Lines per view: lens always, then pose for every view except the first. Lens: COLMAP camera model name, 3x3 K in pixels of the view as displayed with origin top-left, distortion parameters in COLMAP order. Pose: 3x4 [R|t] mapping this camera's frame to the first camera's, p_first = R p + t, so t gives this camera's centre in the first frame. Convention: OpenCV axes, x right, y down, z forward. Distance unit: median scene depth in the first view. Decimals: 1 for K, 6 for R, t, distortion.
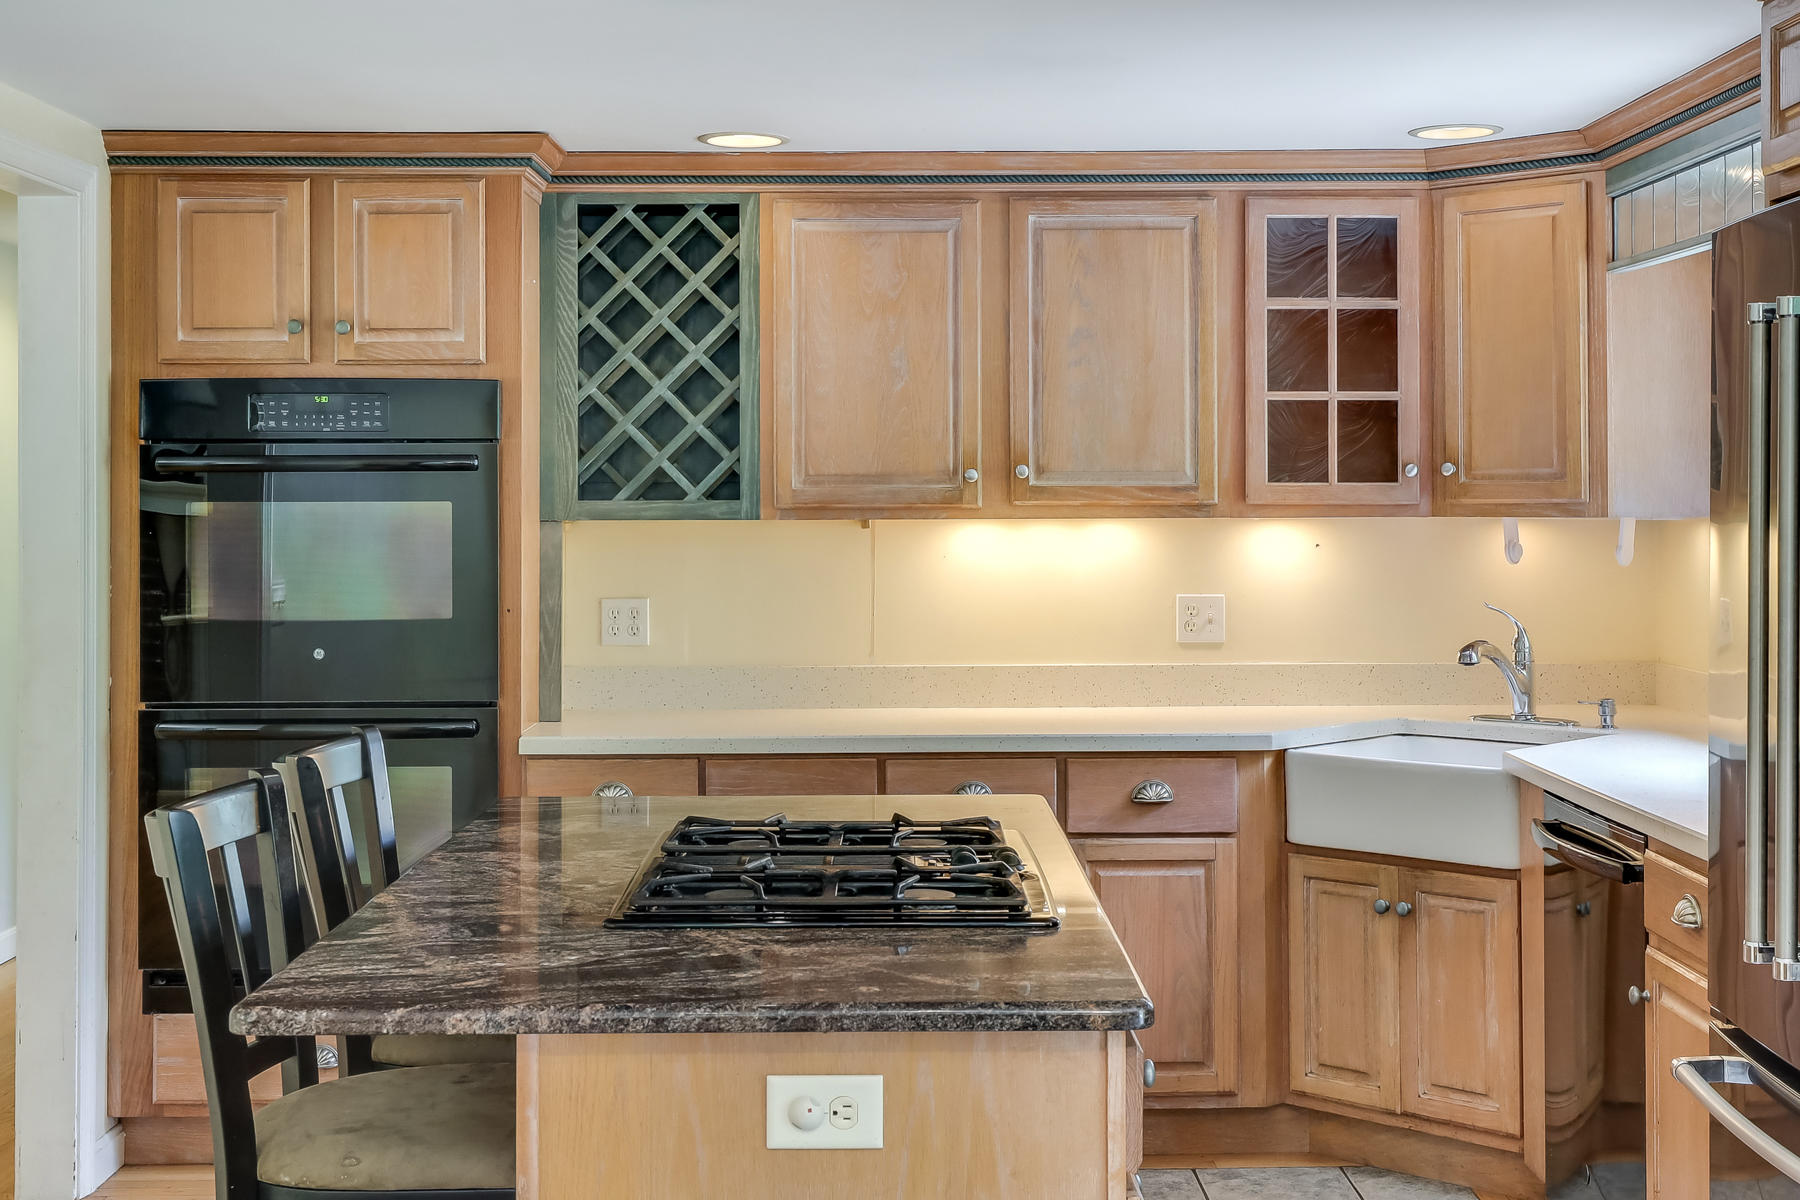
lens RADIAL K [[2323.6, 0, 941.0], [0, 2323.6, 496.3], [0, 0, 1]] dist [-0.000767, 0.000000]
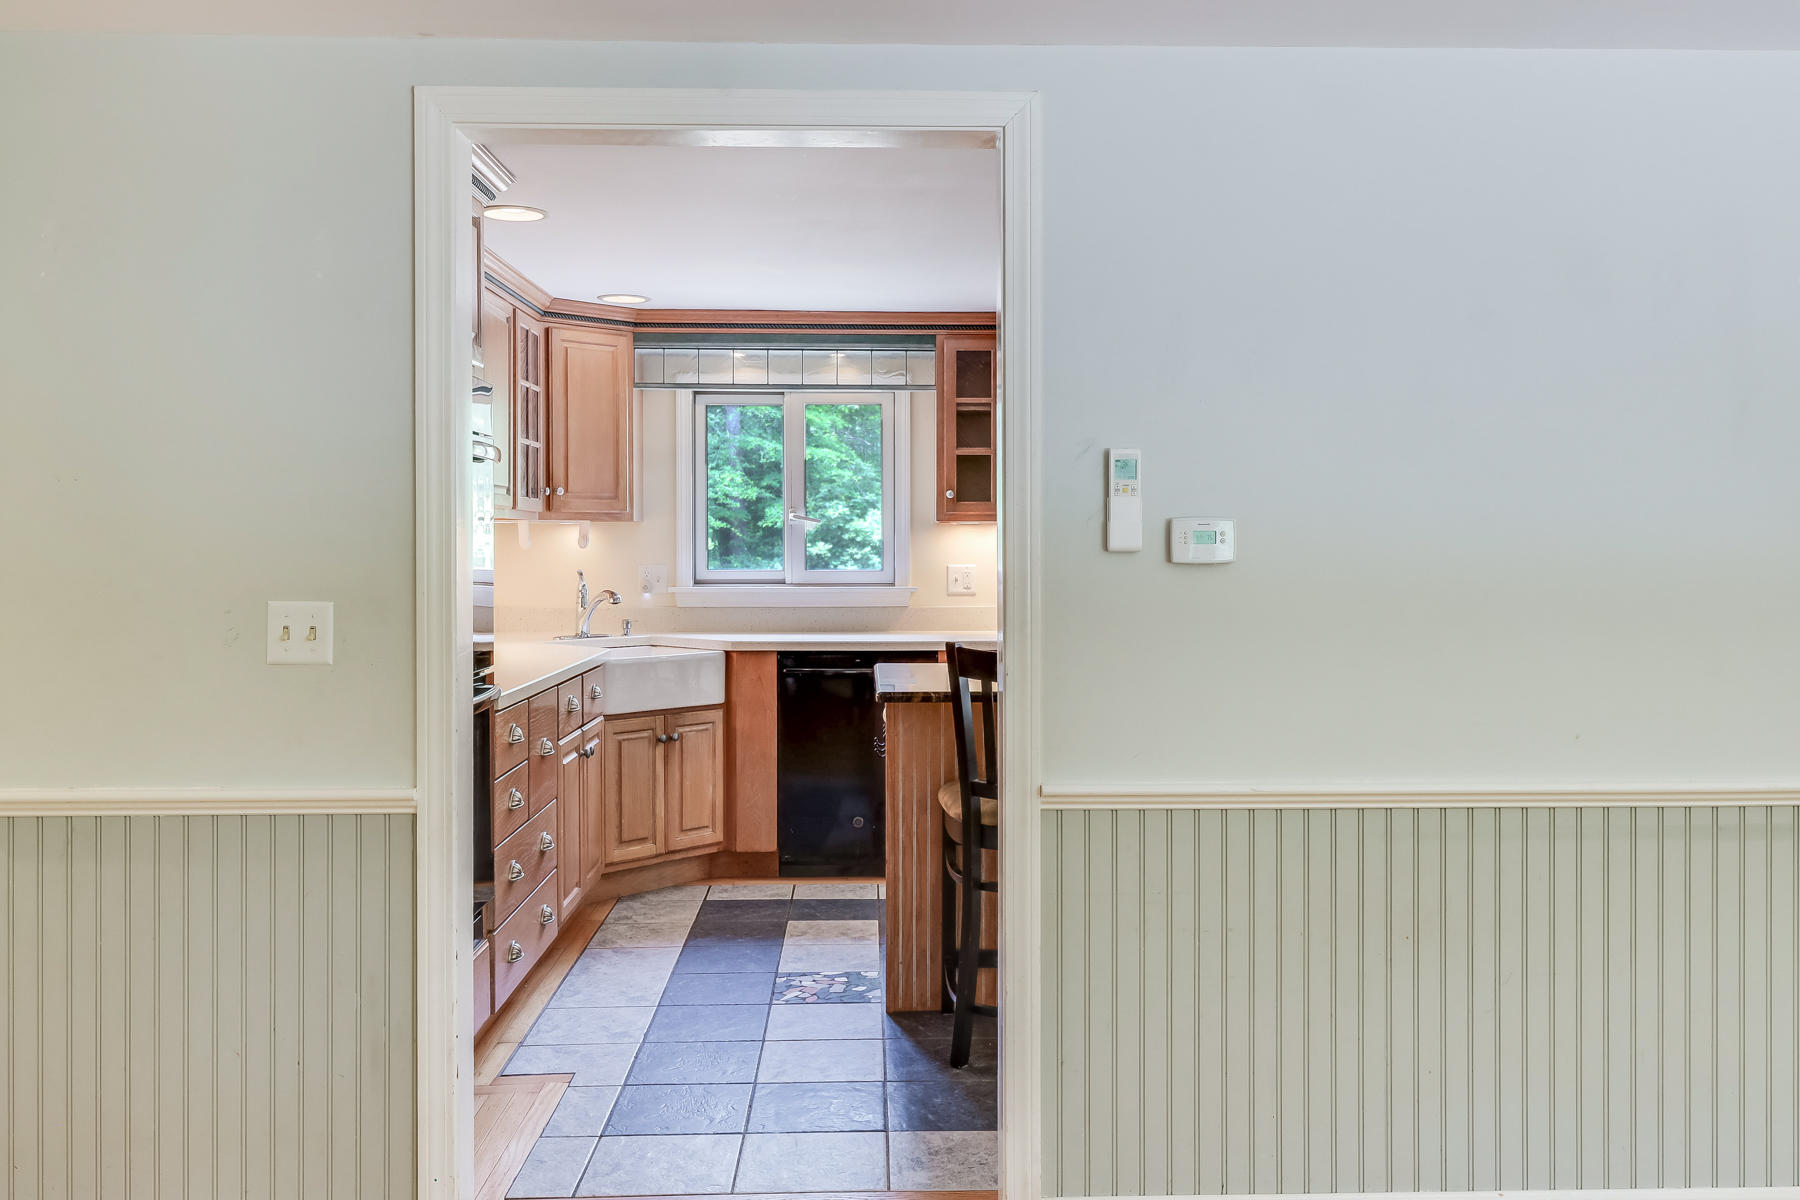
lens RADIAL K [[1531.9, 0, 905.6], [0, 1531.9, 588.4], [0, 0, 1]] dist [0.010438, -0.000593]
pose [[-0.006541, -0.026355, 0.999631, -0.890228], [-0.000179, 0.999653, 0.026354, 0.028905], [-0.999979, -0.000006, -0.006544, 0.753697]]
